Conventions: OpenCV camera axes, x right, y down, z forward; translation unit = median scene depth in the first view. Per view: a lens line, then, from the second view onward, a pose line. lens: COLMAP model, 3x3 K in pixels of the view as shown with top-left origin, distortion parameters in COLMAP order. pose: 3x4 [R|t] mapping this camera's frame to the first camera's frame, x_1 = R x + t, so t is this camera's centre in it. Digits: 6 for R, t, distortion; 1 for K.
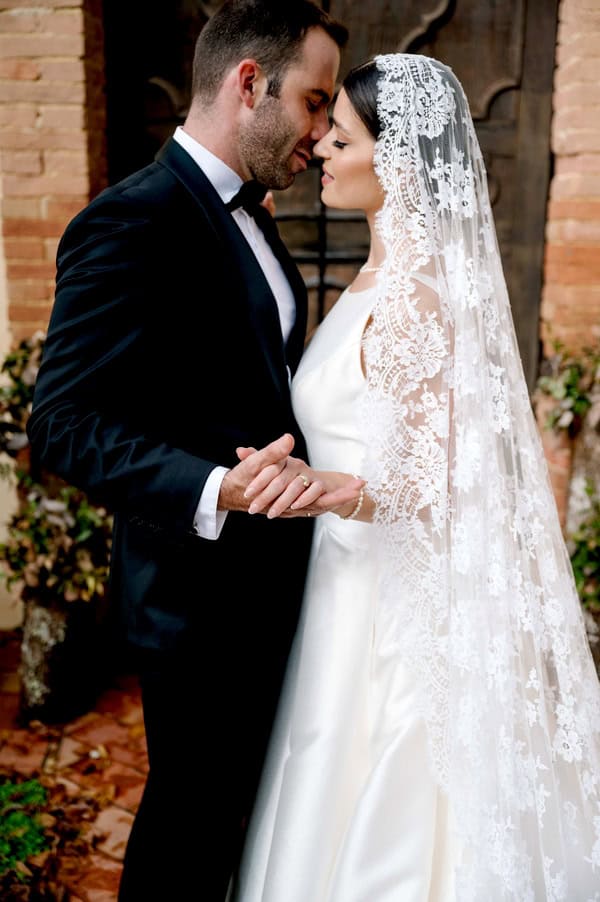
lens RADIAL K [[1096.1, 0, 300.0], [0, 1096.1, 451.0], [0, 0, 1]] dist [0.016260, -0.078336]
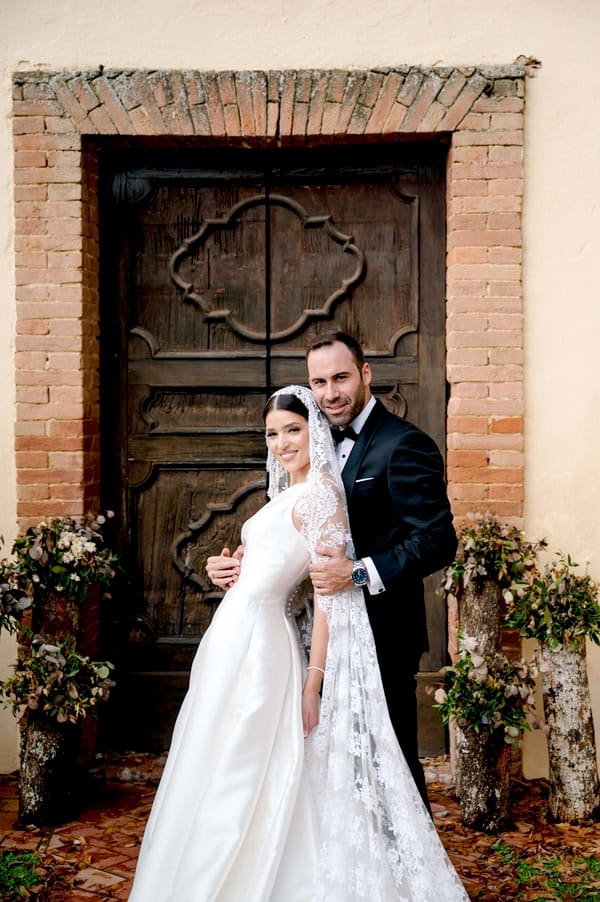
lens RADIAL K [[1096.1, 0, 300.0], [0, 1096.1, 451.0], [0, 0, 1]] dist [0.016260, -0.078336]
pose [[0.999911, -0.010499, 0.008185, 0.061334], [0.011848, 0.982189, -0.187524, 0.060560], [-0.006071, 0.187604, 0.982226, -0.312874]]
